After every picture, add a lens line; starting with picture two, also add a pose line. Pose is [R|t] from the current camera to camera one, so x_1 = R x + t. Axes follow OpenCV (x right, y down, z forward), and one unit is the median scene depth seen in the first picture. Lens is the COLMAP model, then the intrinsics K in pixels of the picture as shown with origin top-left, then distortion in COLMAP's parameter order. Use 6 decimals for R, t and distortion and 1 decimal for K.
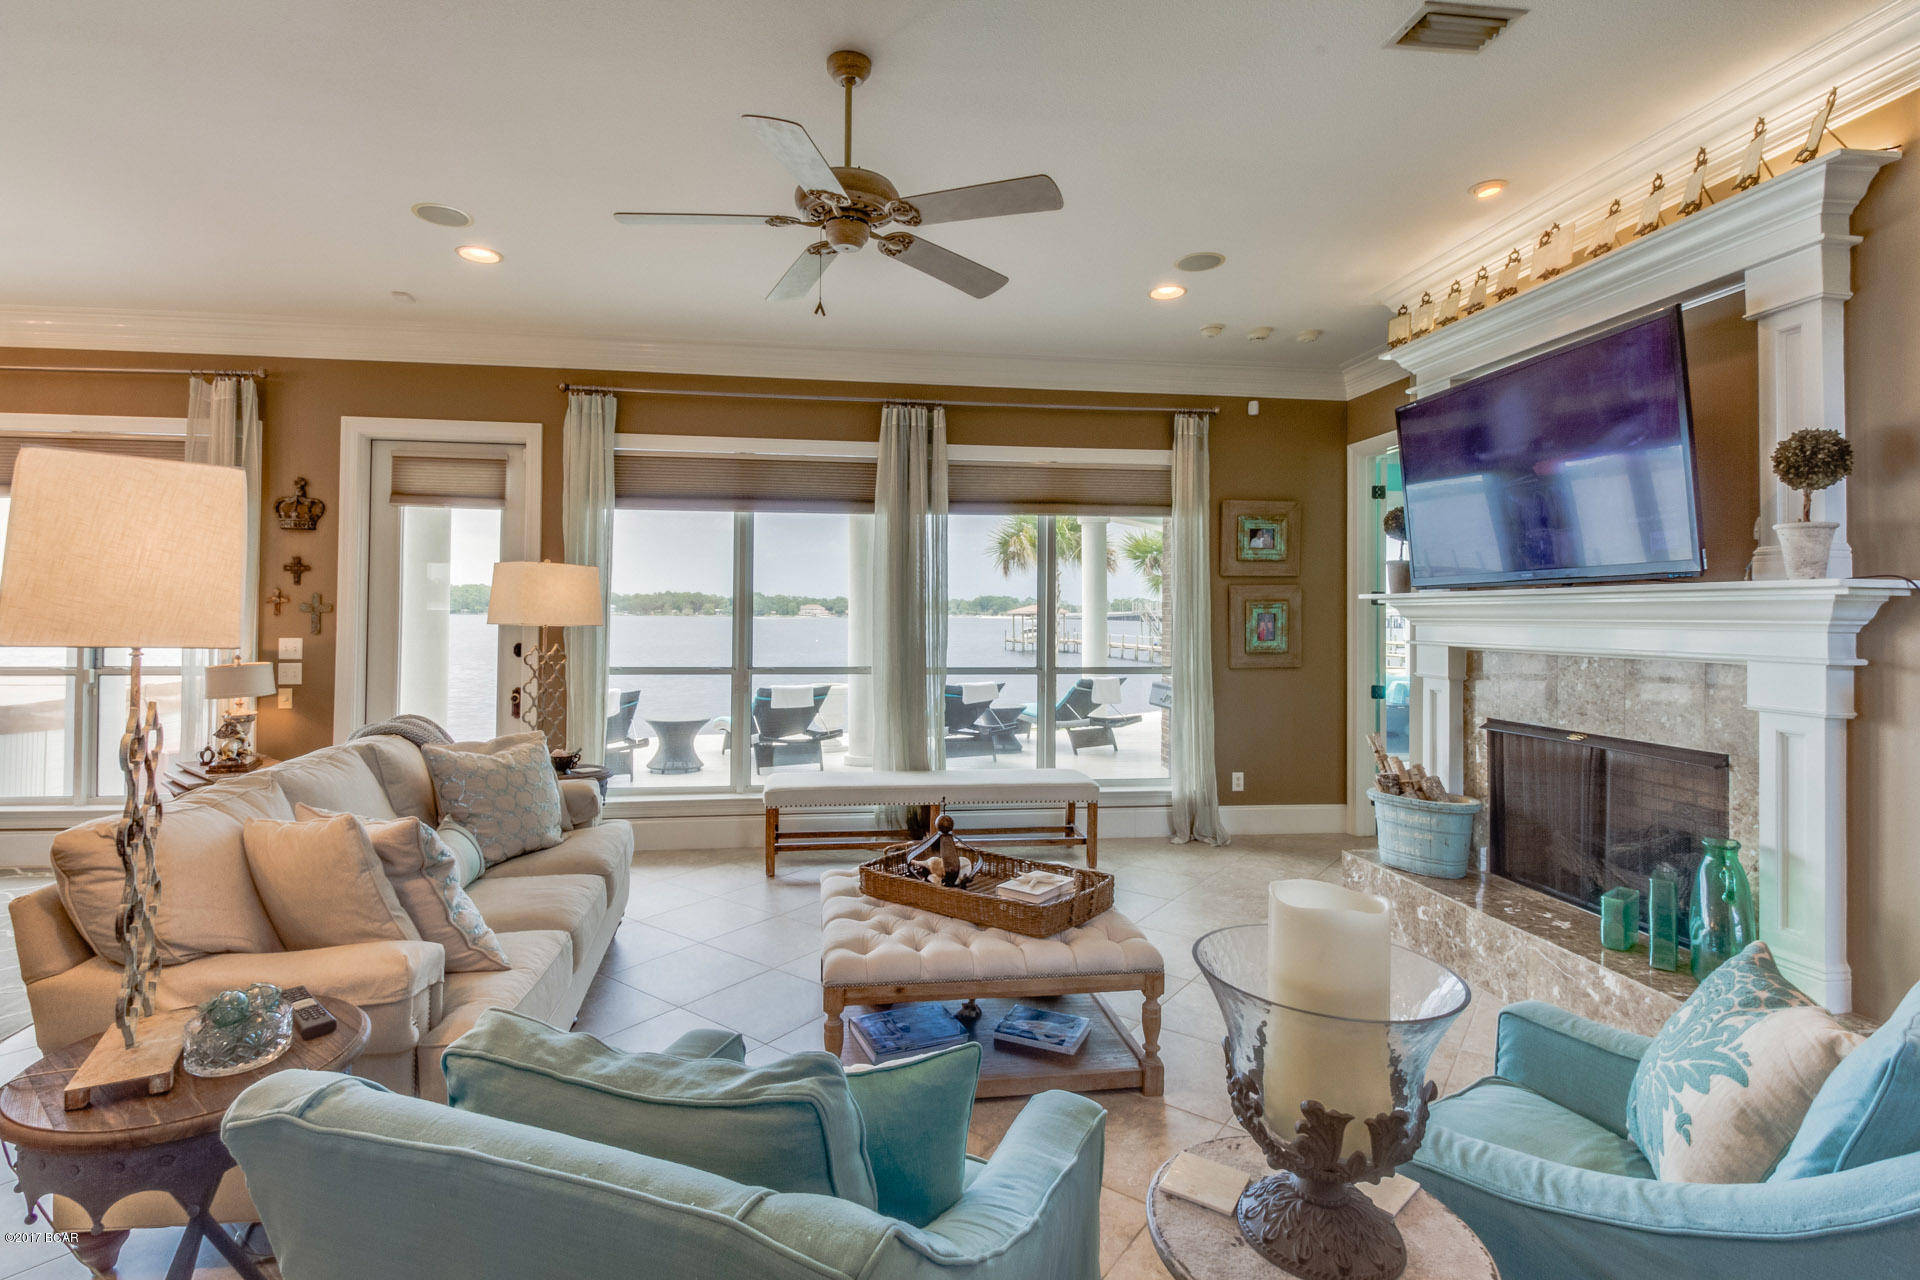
lens RADIAL K [[927.8, 0, 927.1], [0, 927.8, 611.9], [0, 0, 1]] dist [0.026411, -0.016402]
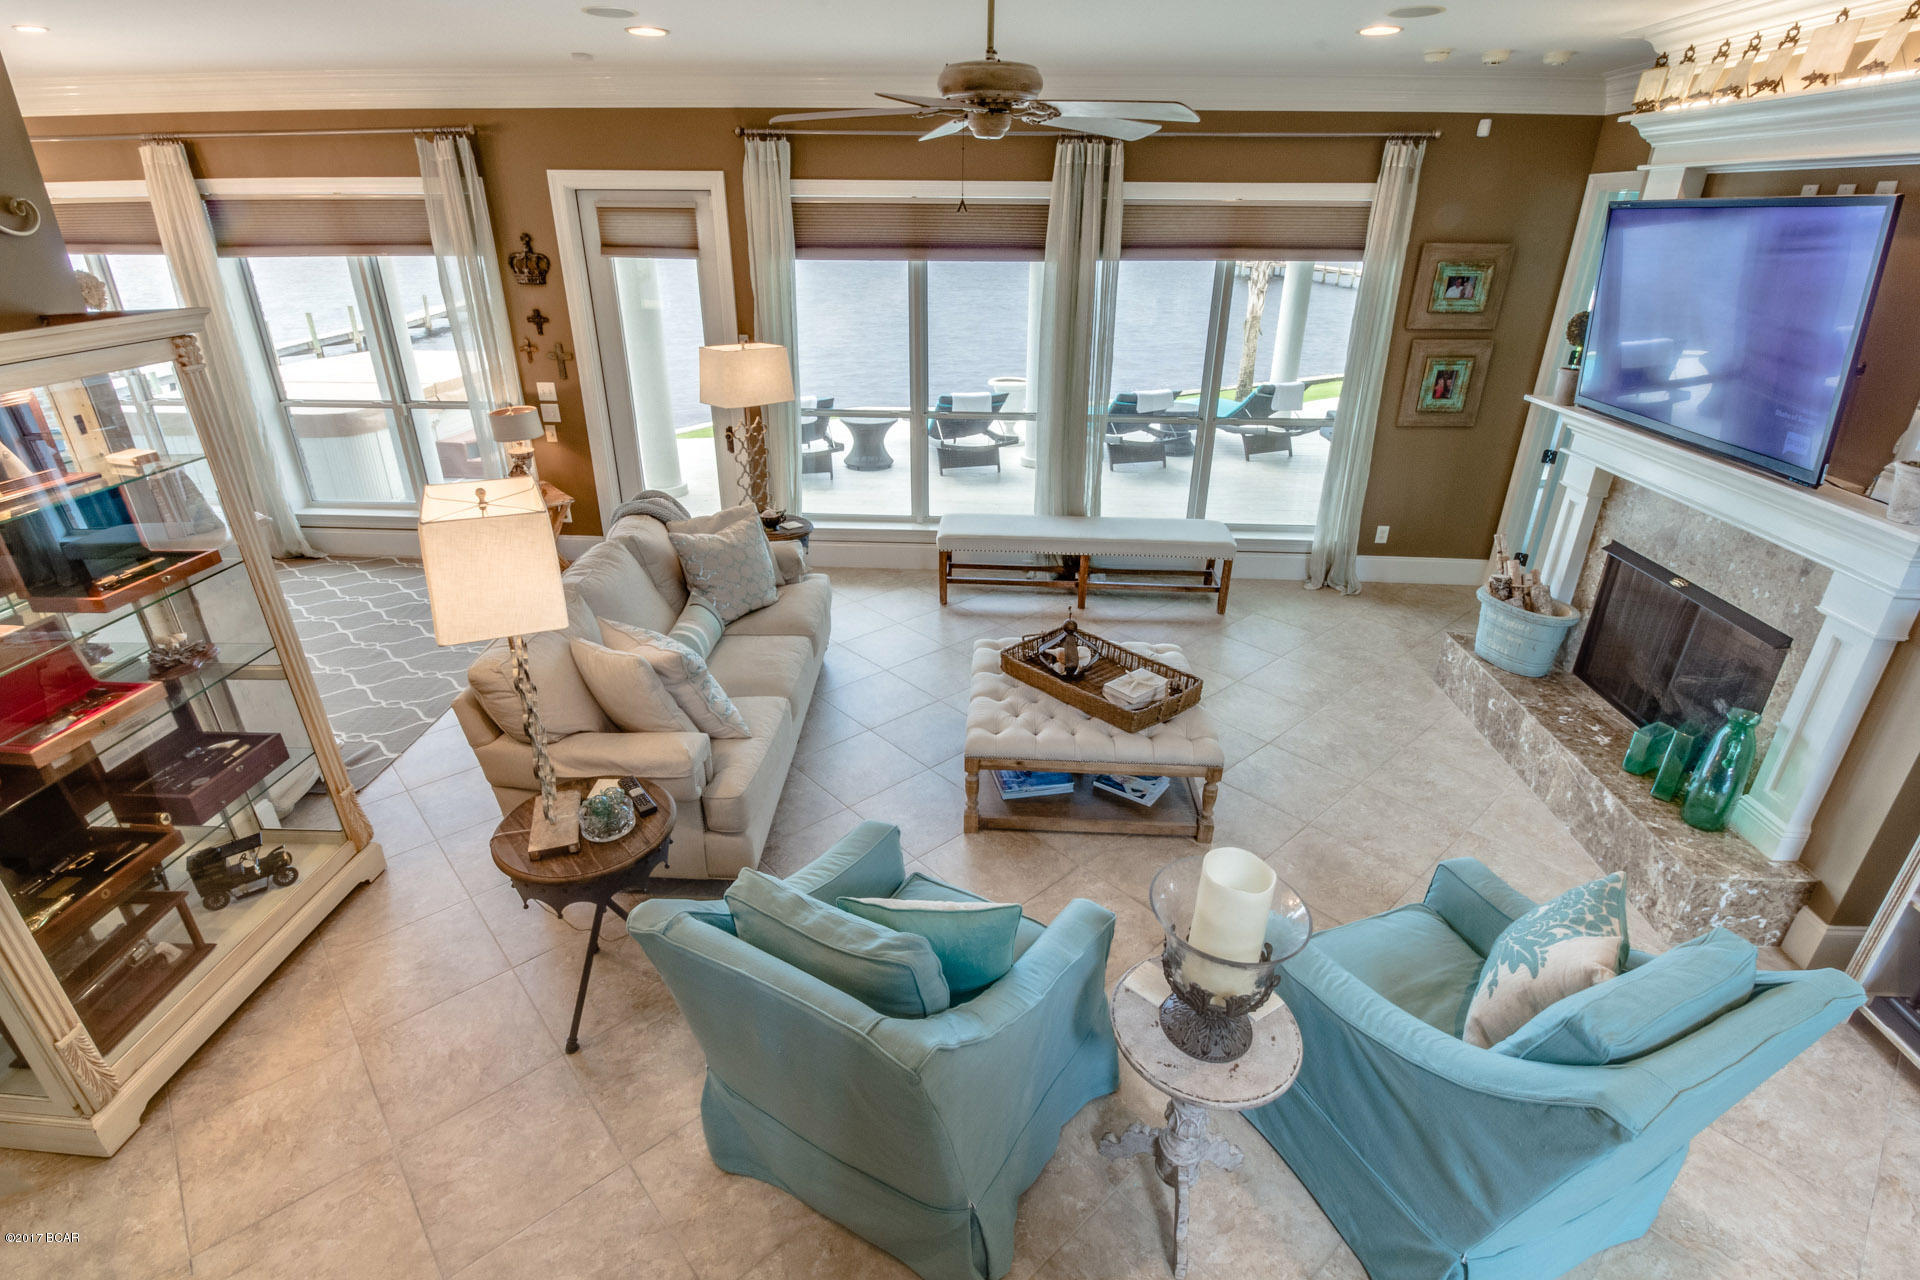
lens RADIAL K [[927.8, 0, 948.6], [0, 927.8, 631.3], [0, 0, 1]] dist [0.026411, -0.016402]
pose [[0.981813, 0.072058, -0.175646, 0.059407], [0.009656, 0.905023, 0.425253, -0.222410], [0.189607, -0.419214, 0.887867, -0.097112]]
